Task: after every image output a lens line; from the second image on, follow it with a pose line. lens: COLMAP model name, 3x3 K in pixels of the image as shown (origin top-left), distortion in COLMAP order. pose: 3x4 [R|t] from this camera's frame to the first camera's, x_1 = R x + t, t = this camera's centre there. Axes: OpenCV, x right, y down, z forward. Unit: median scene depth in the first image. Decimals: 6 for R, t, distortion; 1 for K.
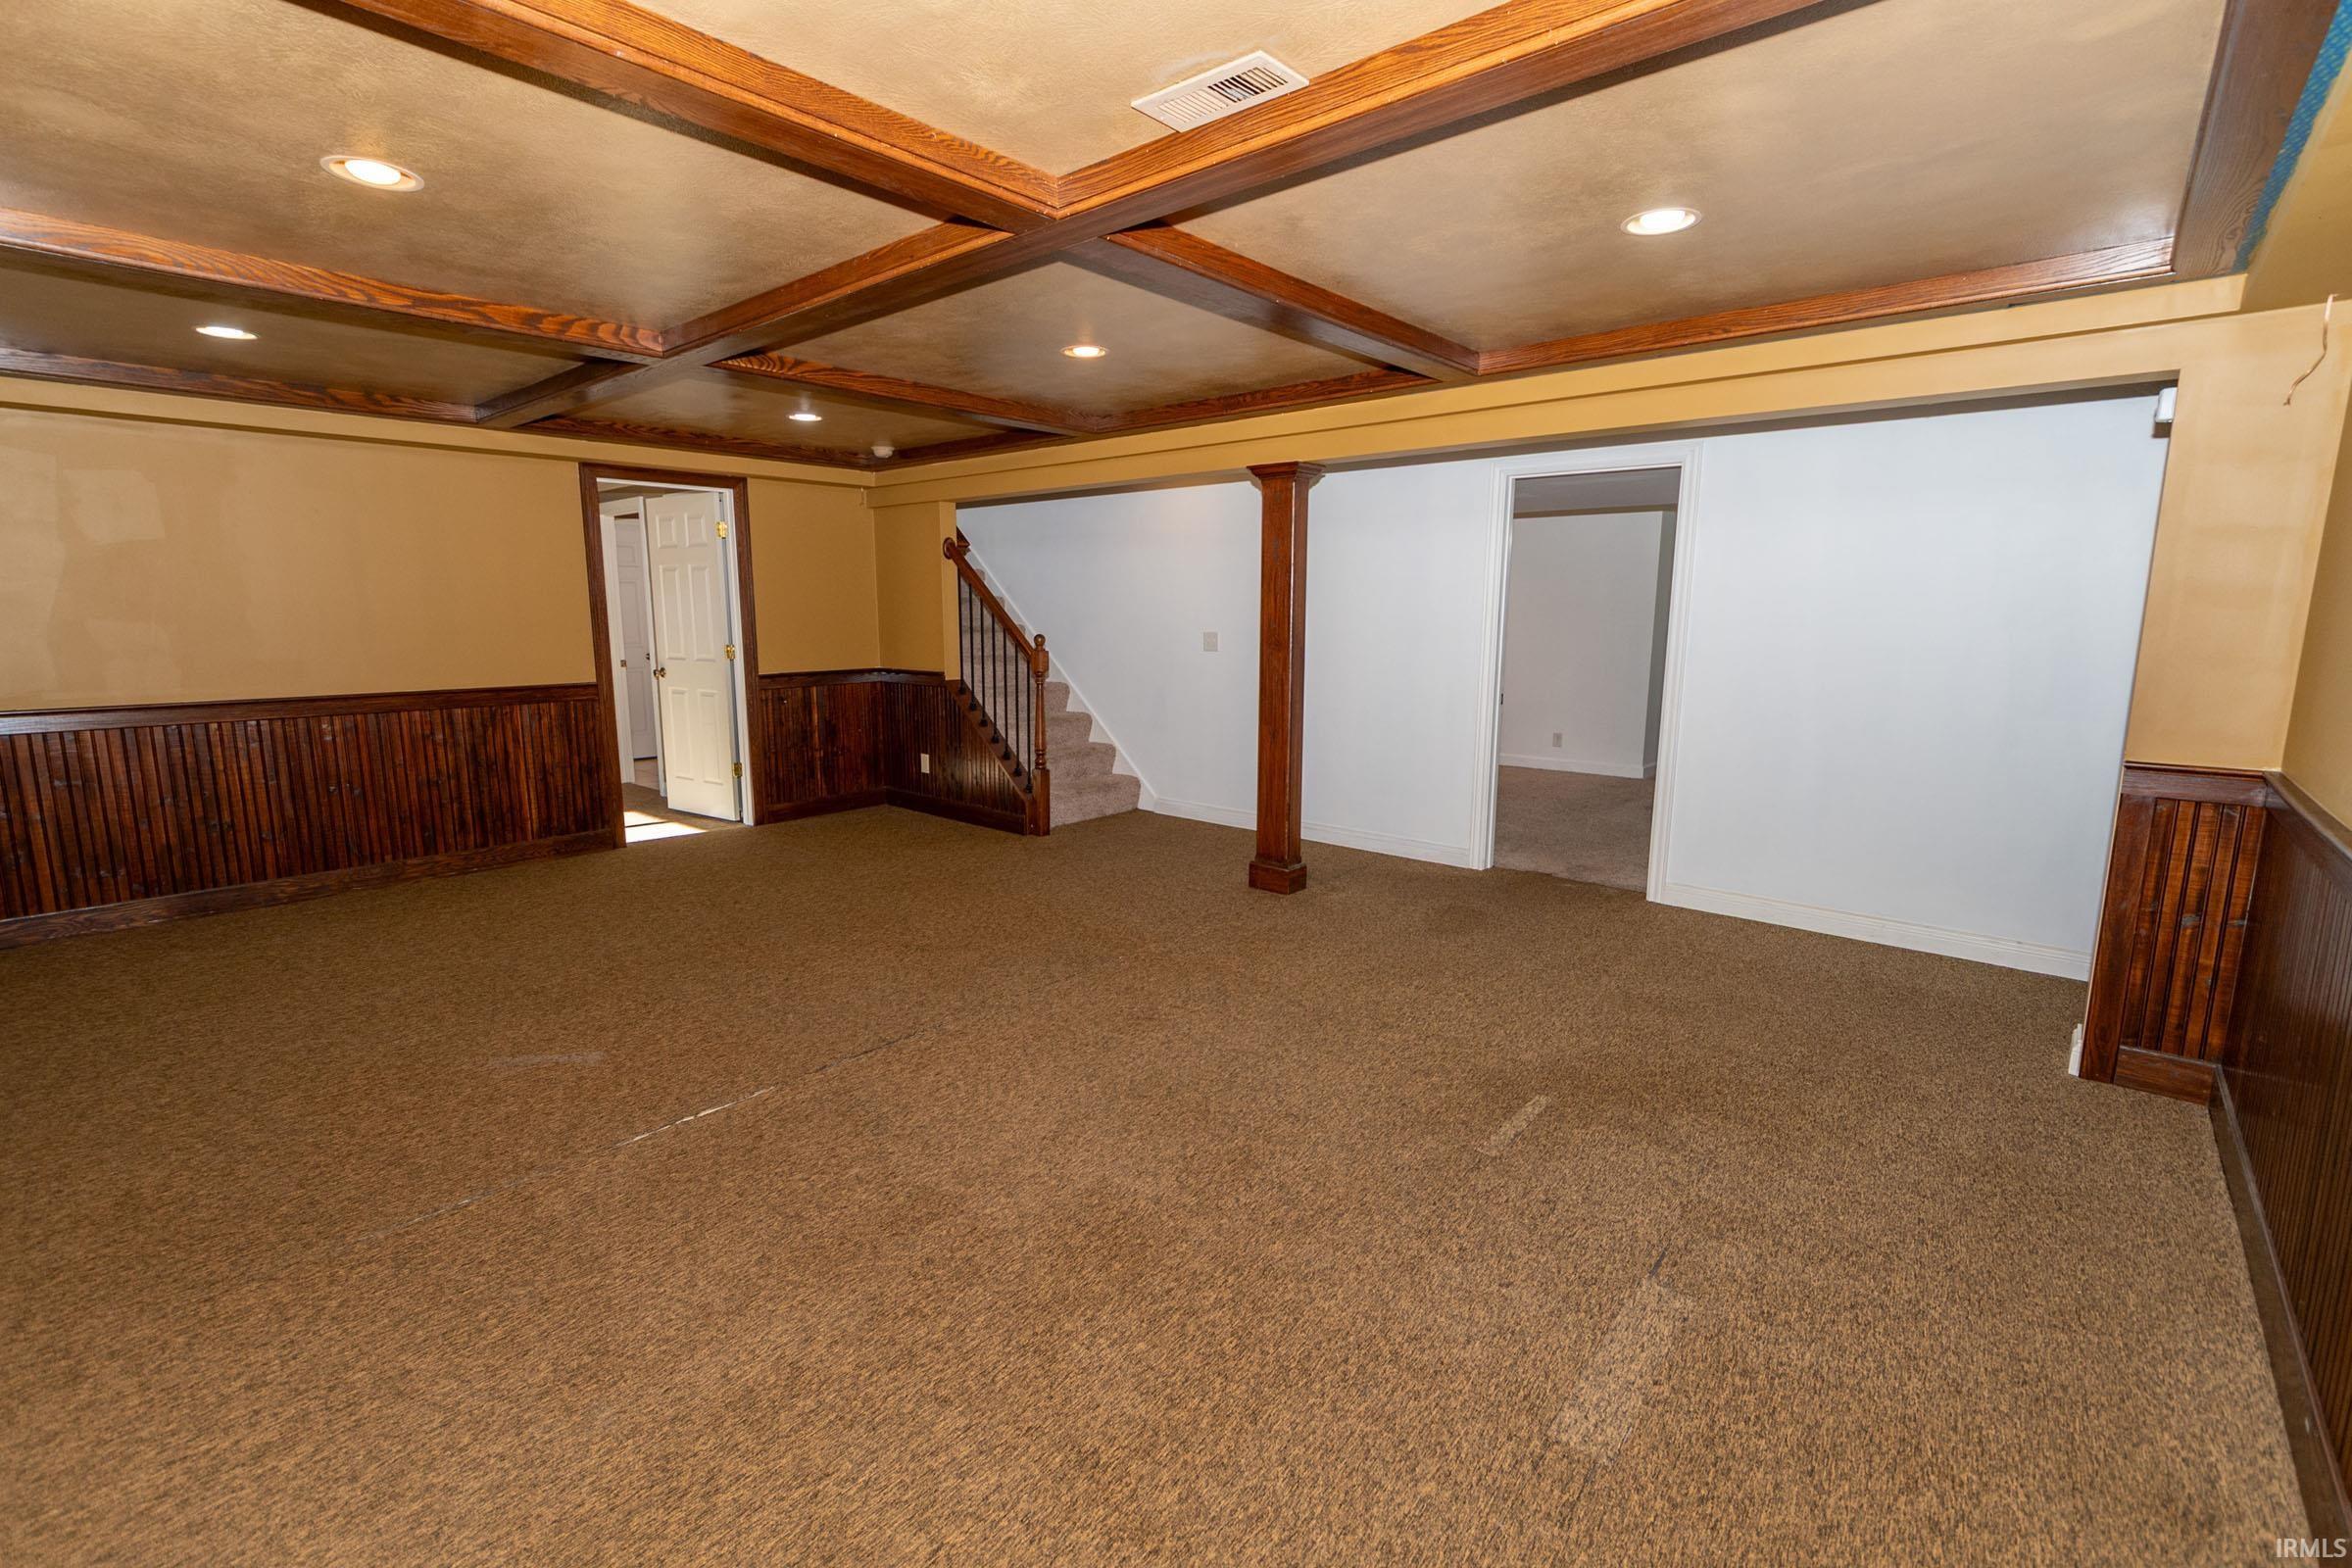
lens RADIAL K [[1067.8, 0, 1167.0], [0, 1067.8, 780.2], [0, 0, 1]] dist [0.001769, -0.000407]
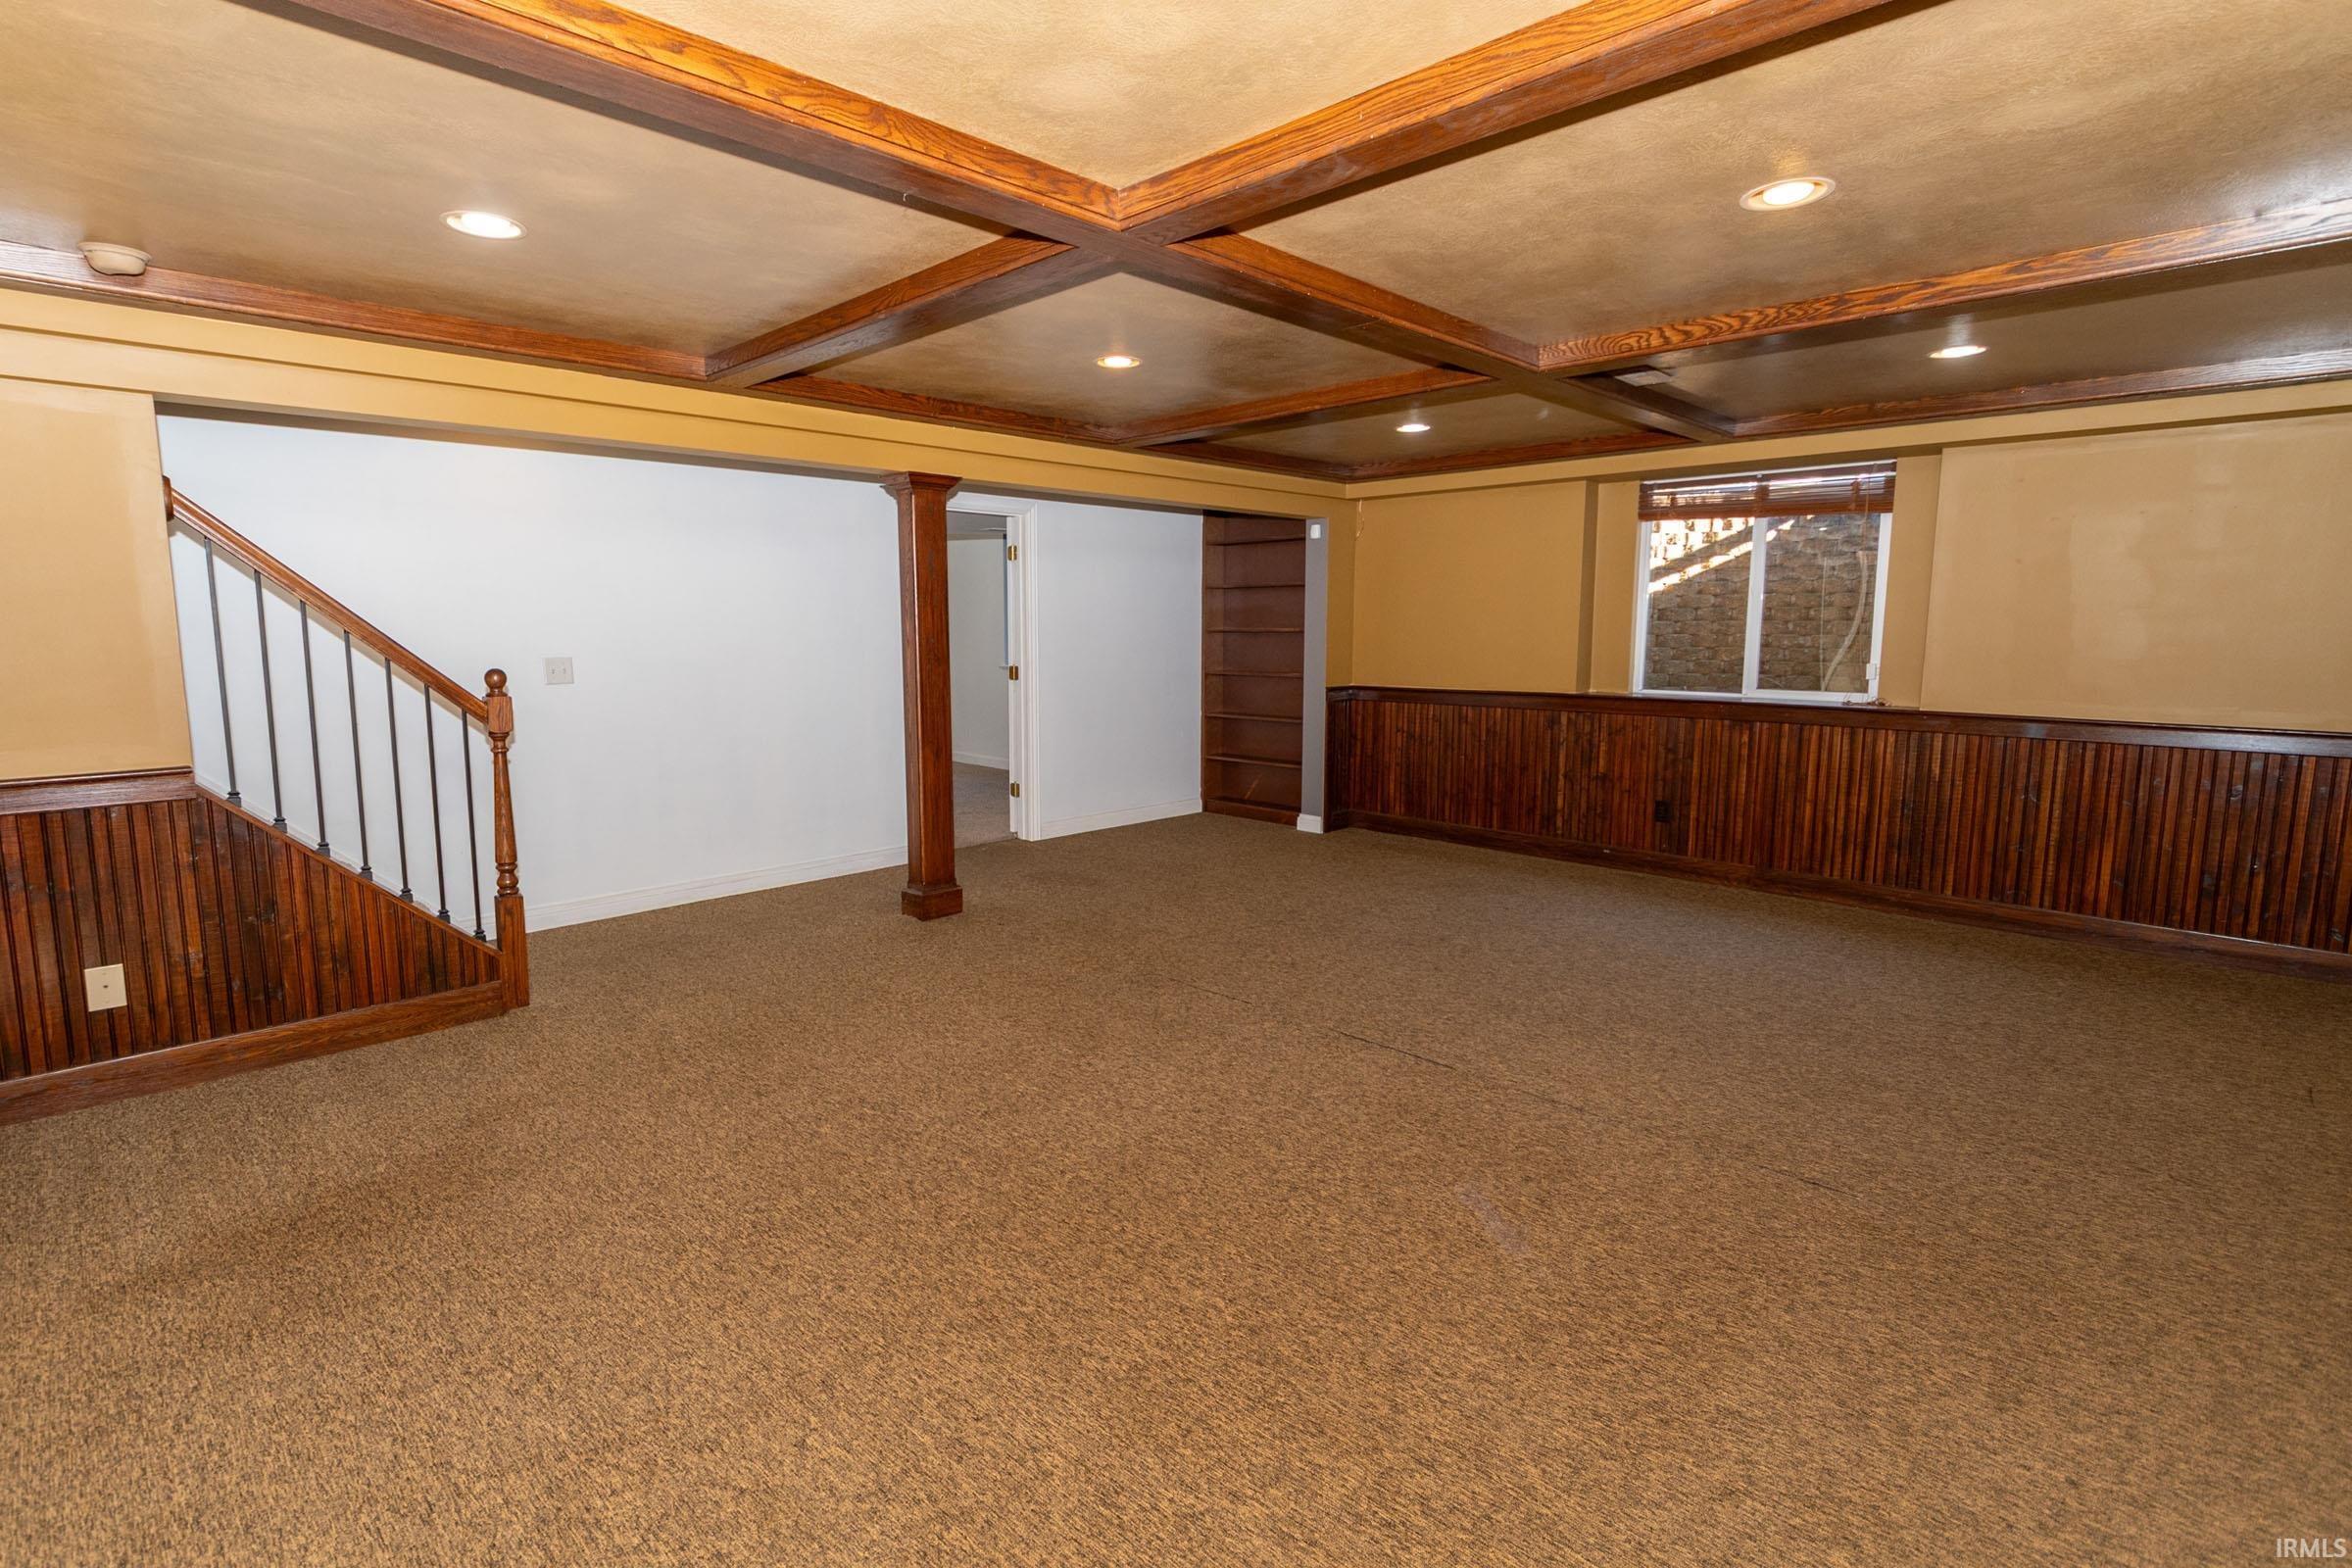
lens RADIAL K [[1067.8, 0, 1167.0], [0, 1067.8, 780.2], [0, 0, 1]] dist [0.001769, -0.000407]
pose [[0.068614, -0.147113, 0.986737, -0.850046], [0.162830, 0.977457, 0.134407, -0.117459], [-0.984266, 0.151448, 0.091021, 0.723493]]
